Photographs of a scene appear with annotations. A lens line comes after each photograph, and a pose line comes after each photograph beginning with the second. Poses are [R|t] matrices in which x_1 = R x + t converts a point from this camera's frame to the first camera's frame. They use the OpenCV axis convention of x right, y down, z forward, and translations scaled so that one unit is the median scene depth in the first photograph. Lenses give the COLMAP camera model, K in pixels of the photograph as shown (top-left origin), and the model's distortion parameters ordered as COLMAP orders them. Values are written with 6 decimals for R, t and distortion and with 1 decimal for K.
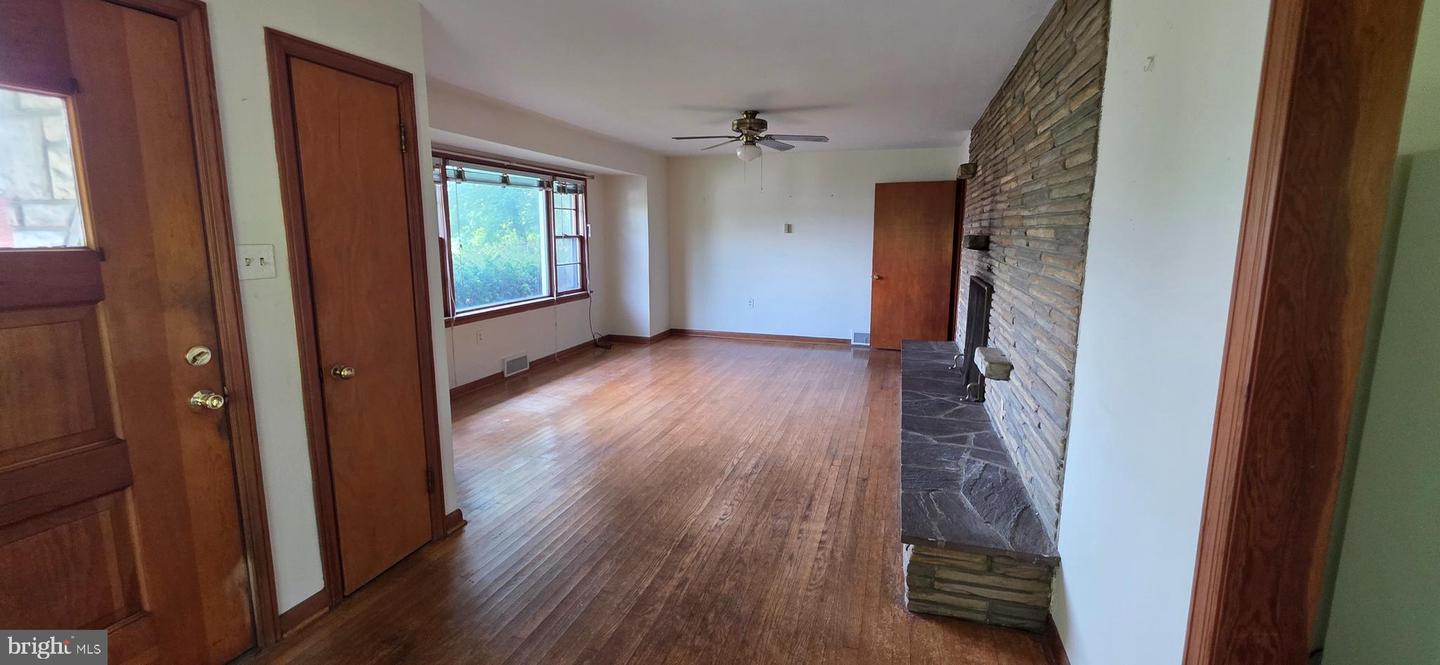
lens RADIAL K [[573.3, 0, 722.1], [0, 573.3, 320.2], [0, 0, 1]] dist [-0.000683, -0.006354]
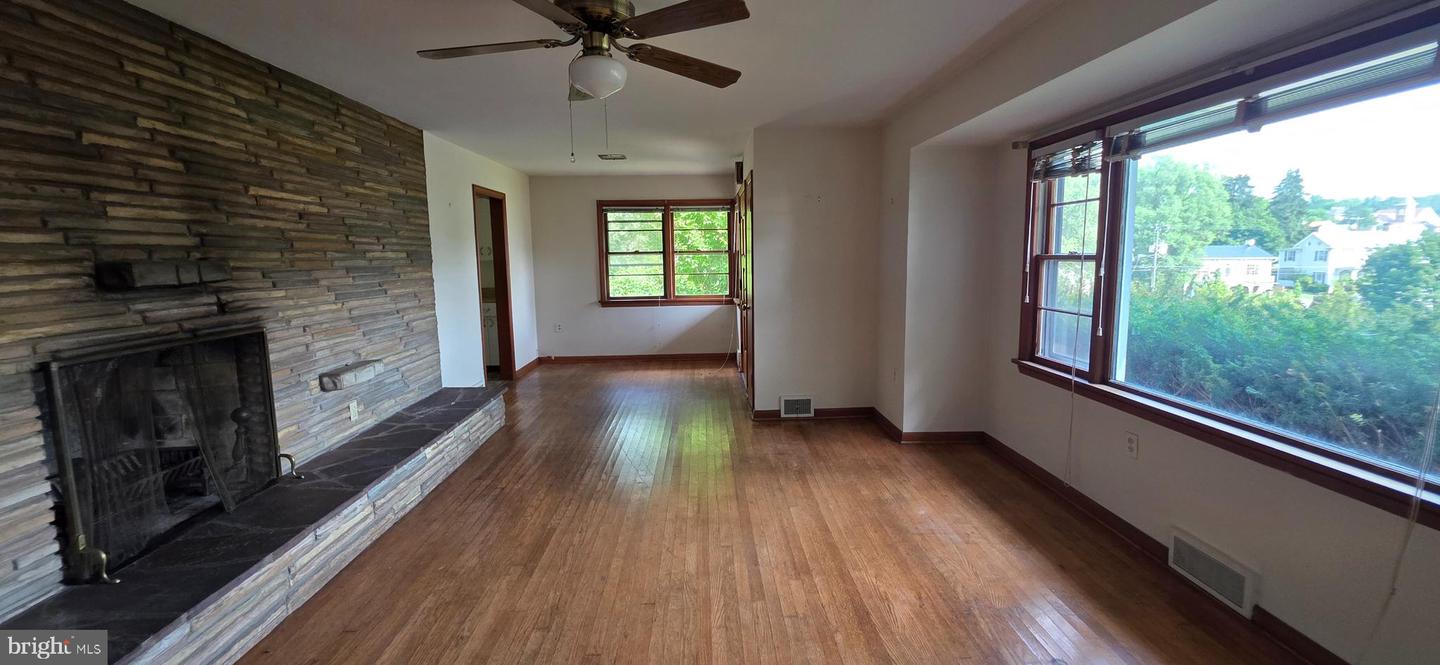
lens RADIAL K [[573.3, 0, 722.1], [0, 573.3, 320.2], [0, 0, 1]] dist [-0.000683, -0.006354]
pose [[-0.943564, 0.051605, -0.327145, 0.116887], [-0.038215, 0.964224, 0.262321, -0.241474], [0.328978, 0.260019, -0.907835, 1.570793]]
